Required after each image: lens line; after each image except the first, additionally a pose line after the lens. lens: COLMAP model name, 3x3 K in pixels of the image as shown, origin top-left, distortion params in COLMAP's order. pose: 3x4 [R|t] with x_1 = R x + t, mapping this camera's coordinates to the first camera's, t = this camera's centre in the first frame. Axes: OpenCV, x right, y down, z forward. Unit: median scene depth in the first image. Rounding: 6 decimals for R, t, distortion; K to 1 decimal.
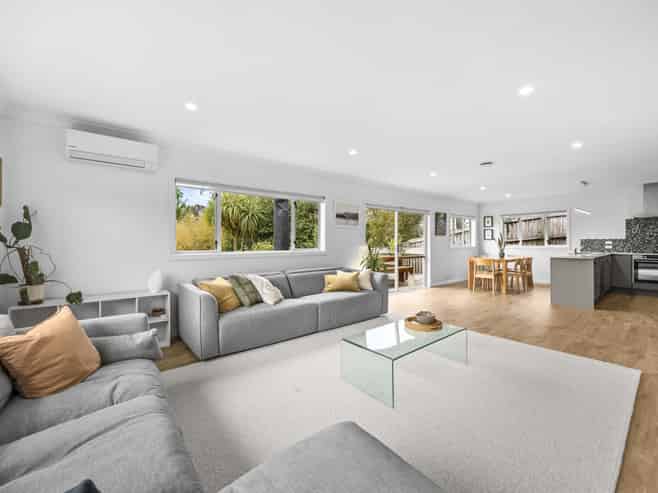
lens RADIAL K [[285.1, 0, 332.5], [0, 285.1, 247.0], [0, 0, 1]] dist [-0.010428, 0.000252]
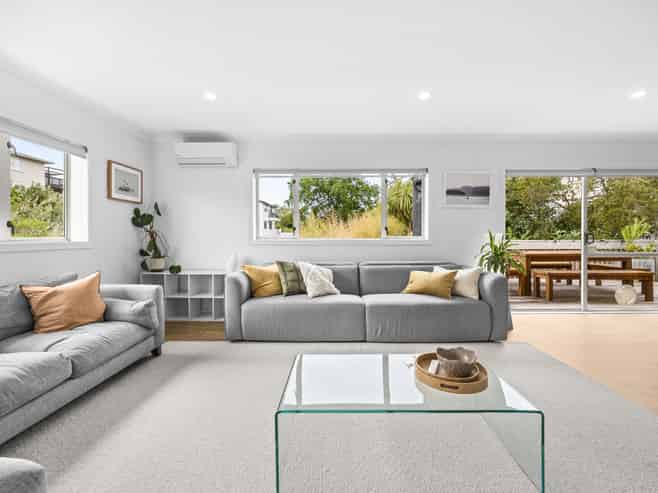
lens RADIAL K [[285.1, 0, 329.0], [0, 285.1, 241.3], [0, 0, 1]] dist [-0.010428, 0.000252]
pose [[0.754442, 0.015802, -0.656176, 0.308885], [-0.012090, 0.999875, 0.010179, 0.015465], [0.656255, 0.000253, 0.754539, 0.287467]]
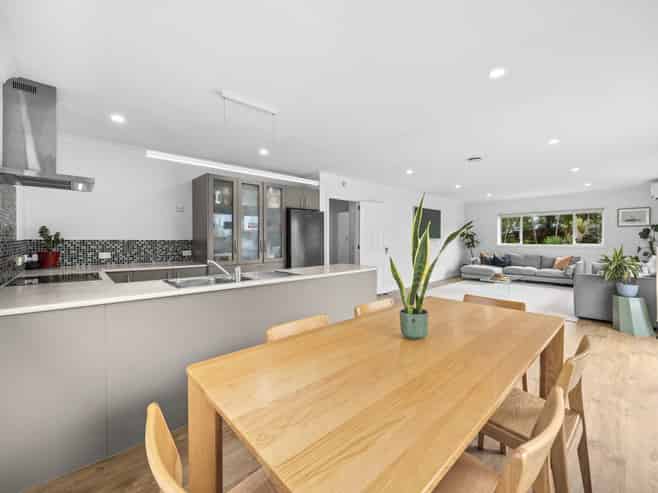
lens RADIAL K [[285.1, 0, 328.0], [0, 285.1, 243.6], [0, 0, 1]] dist [-0.010428, 0.000252]
pose [[-0.993637, 0.006925, -0.112415, 1.881690], [0.003285, 0.999465, 0.032533, -0.084960], [0.112580, 0.031956, -0.993129, 3.086601]]
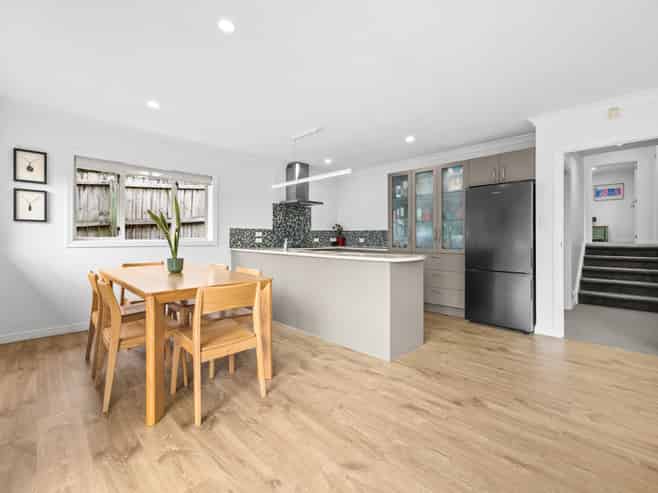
lens RADIAL K [[300.7, 0, 329.4], [0, 300.7, 240.3], [0, 0, 1]] dist [-0.000429, -0.000007]
pose [[-0.123642, -0.003234, 0.992322, 0.506719], [0.015643, 0.999864, 0.005207, -0.003265], [-0.992204, 0.016167, -0.123575, 2.158800]]
